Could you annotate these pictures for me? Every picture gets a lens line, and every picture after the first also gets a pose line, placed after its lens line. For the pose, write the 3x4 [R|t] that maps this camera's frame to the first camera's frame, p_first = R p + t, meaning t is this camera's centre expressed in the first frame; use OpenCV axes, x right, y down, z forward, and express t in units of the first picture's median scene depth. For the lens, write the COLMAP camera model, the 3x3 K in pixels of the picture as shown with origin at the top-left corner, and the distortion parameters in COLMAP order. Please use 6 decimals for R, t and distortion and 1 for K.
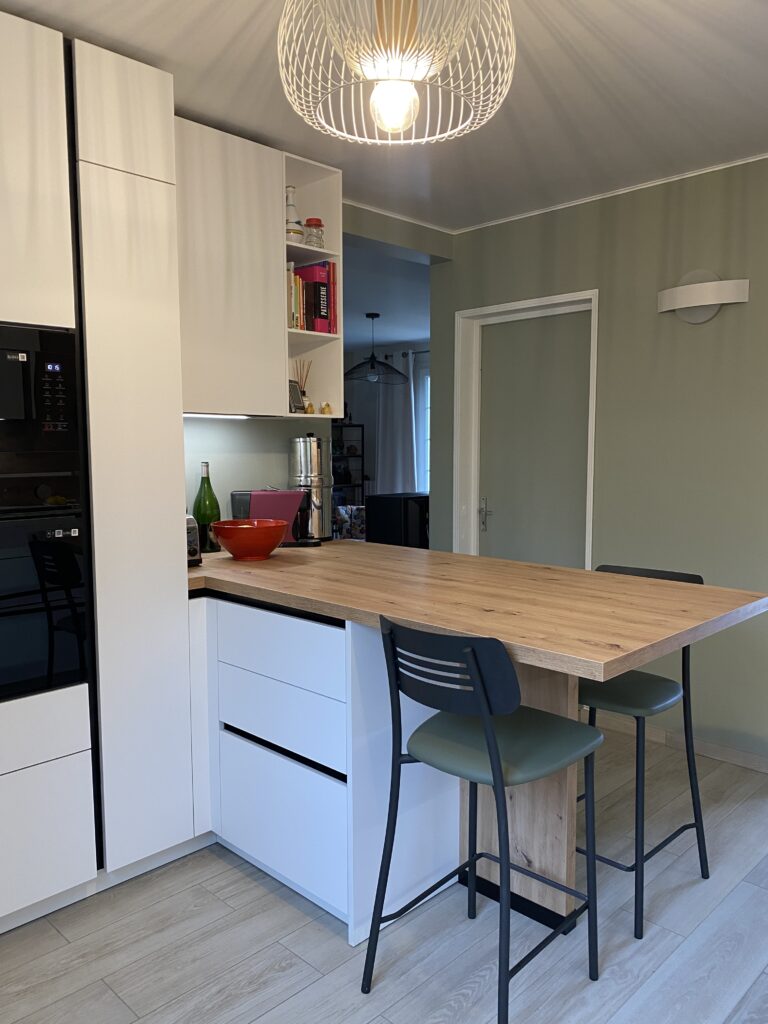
lens RADIAL K [[785.6, 0, 383.8], [0, 785.6, 525.8], [0, 0, 1]] dist [0.044129, -0.052238]
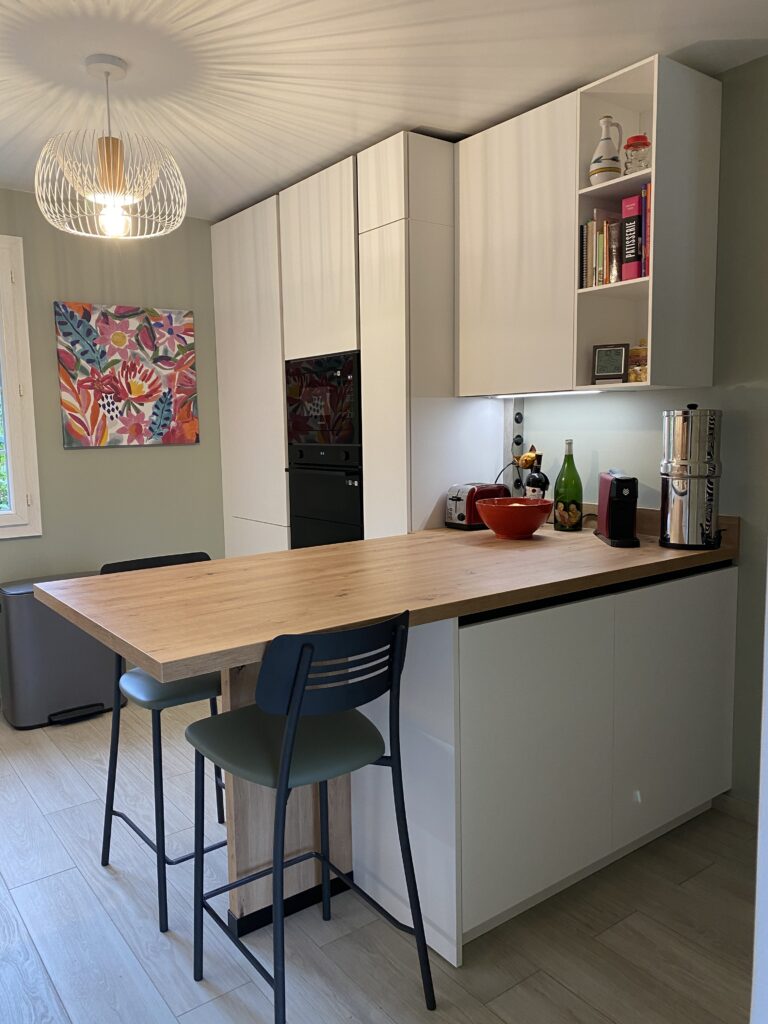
lens RADIAL K [[801.4, 0, 384.0], [0, 801.4, 512.0], [0, 0, 1]] dist [0.125188, -0.144489]
pose [[-0.151091, 0.108522, -0.982545, 0.961476], [-0.085457, 0.988801, 0.122354, -0.111382], [0.984819, 0.102452, -0.140125, 1.075391]]
